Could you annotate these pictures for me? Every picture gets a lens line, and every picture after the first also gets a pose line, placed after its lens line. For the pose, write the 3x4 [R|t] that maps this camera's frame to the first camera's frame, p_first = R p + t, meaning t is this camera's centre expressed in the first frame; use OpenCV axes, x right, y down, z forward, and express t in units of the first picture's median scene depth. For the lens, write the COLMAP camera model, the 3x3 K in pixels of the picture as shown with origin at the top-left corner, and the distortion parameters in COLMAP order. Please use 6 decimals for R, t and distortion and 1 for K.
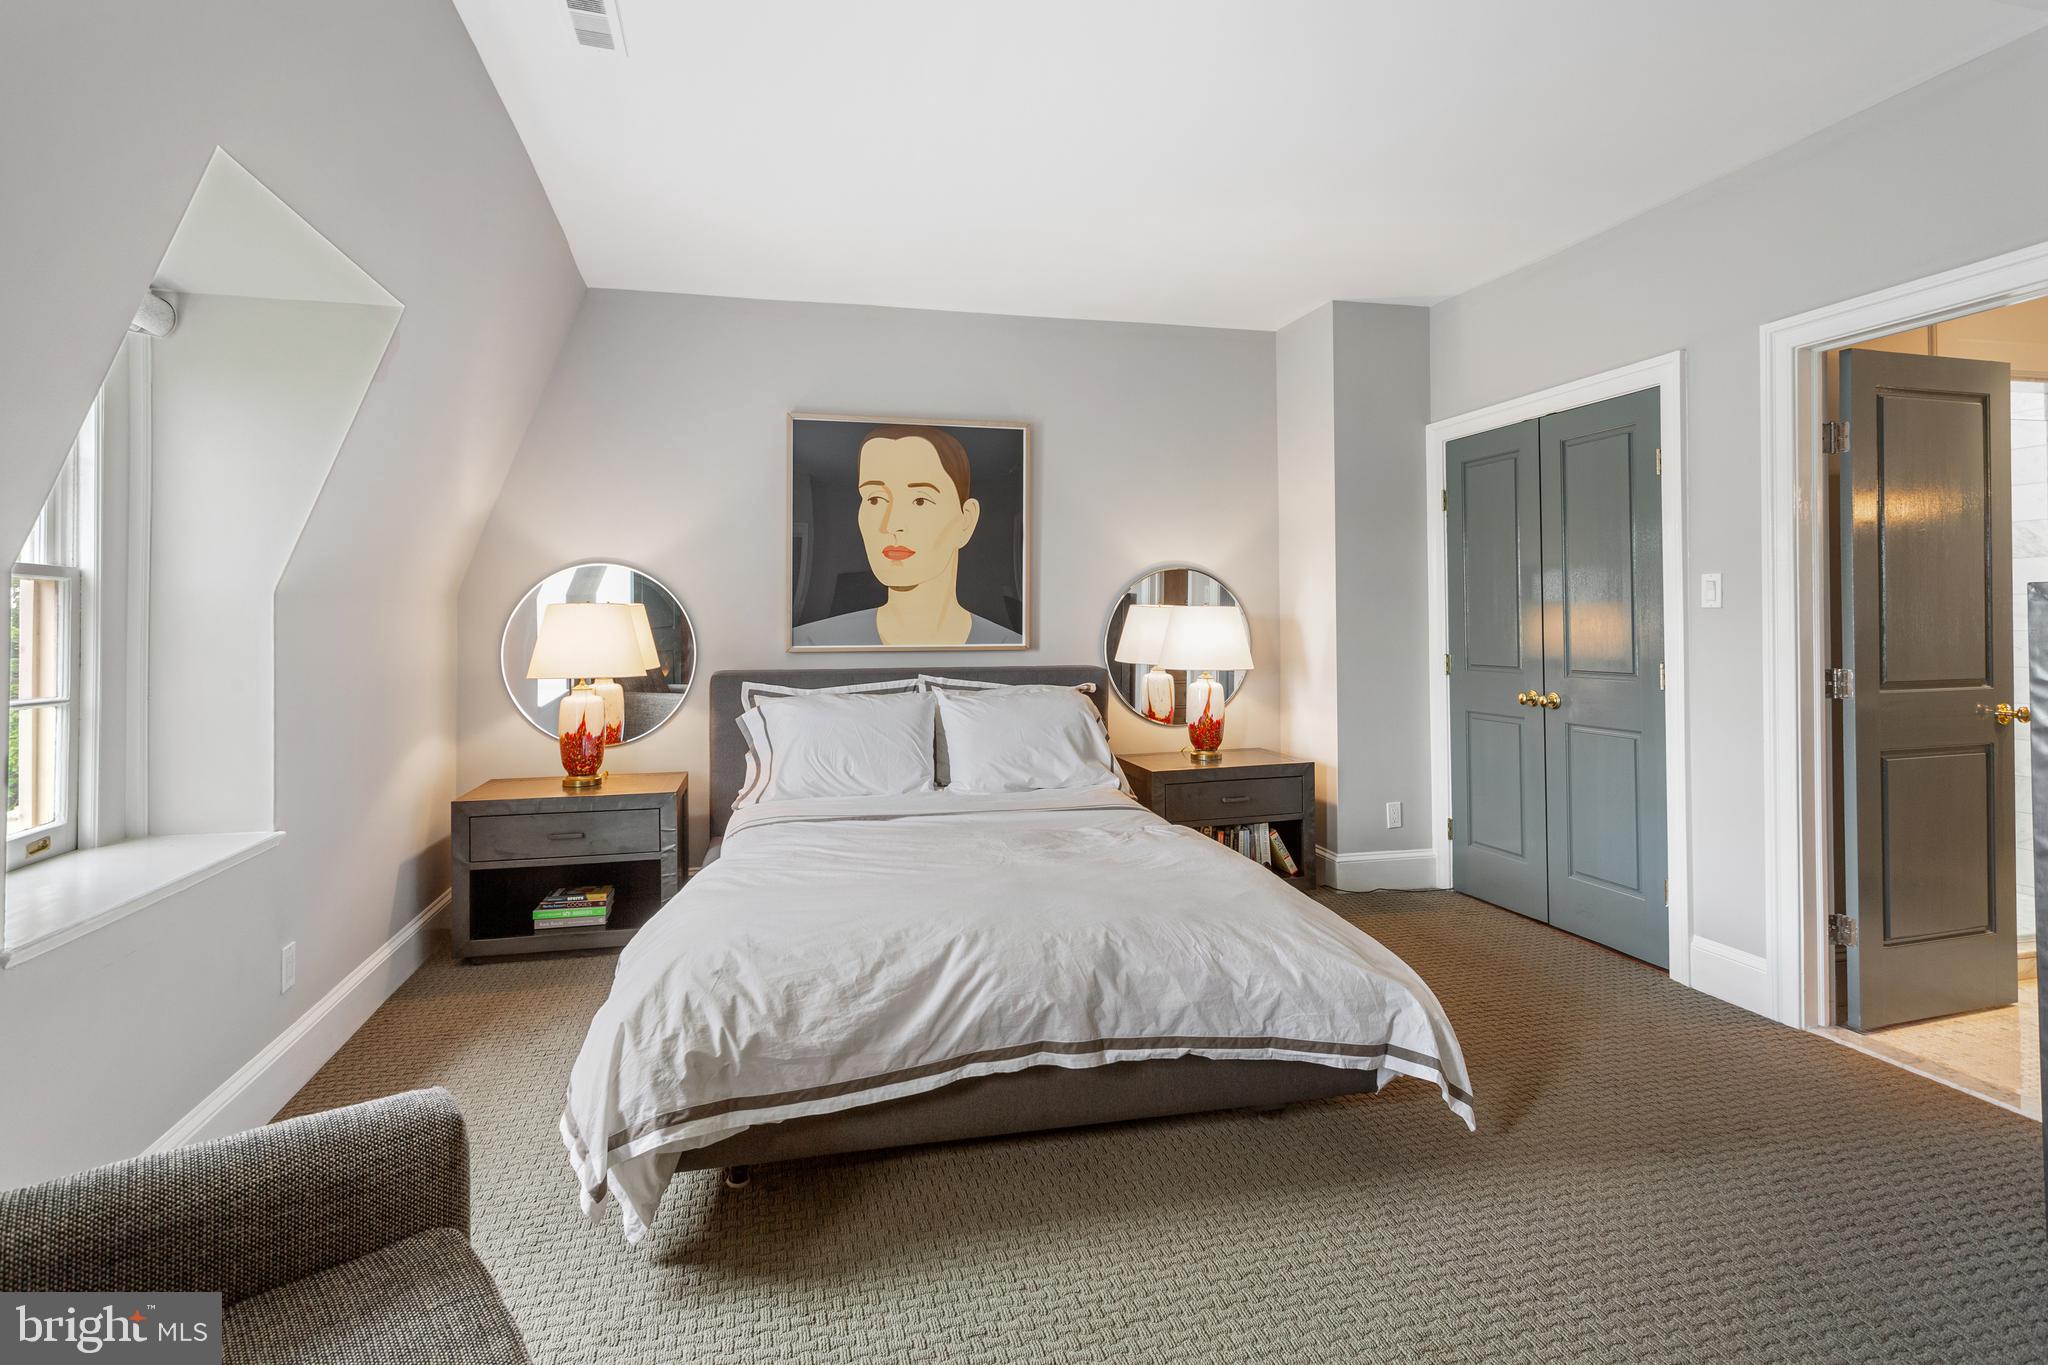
lens RADIAL K [[1006.3, 0, 1017.7], [0, 1006.3, 600.5], [0, 0, 1]] dist [-0.005927, 0.011093]
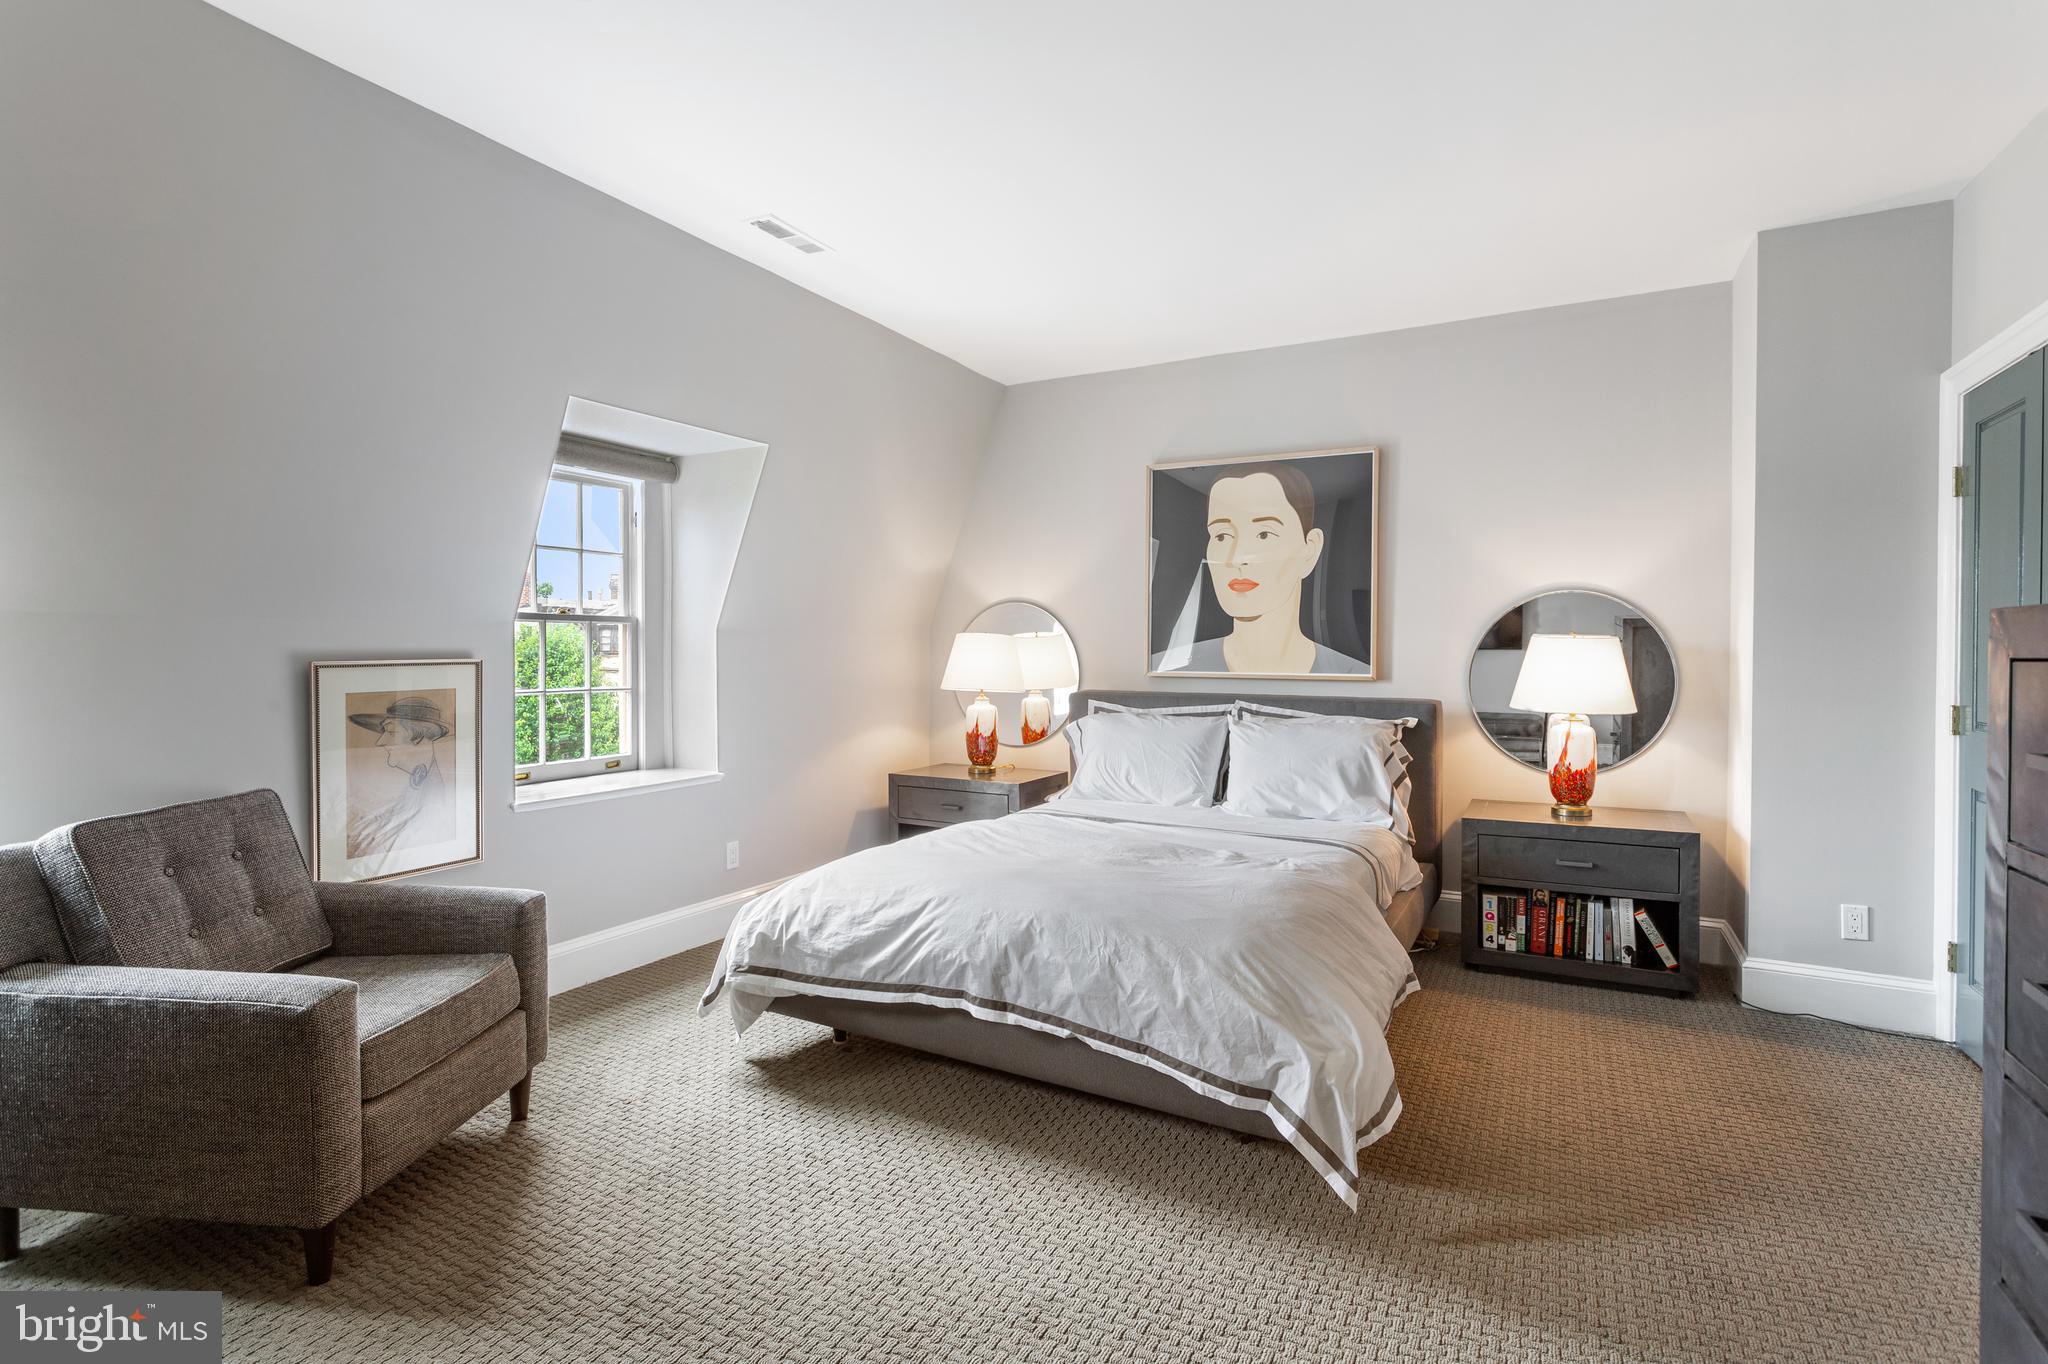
lens RADIAL K [[1003.0, 0, 1022.8], [0, 1003.0, 636.8], [0, 0, 1]] dist [-0.034667, 0.018486]
pose [[0.736534, 0.001422, -0.676399, 0.486655], [0.007016, 0.999928, 0.009742, -0.005740], [0.676364, -0.011921, 0.736471, 0.077269]]
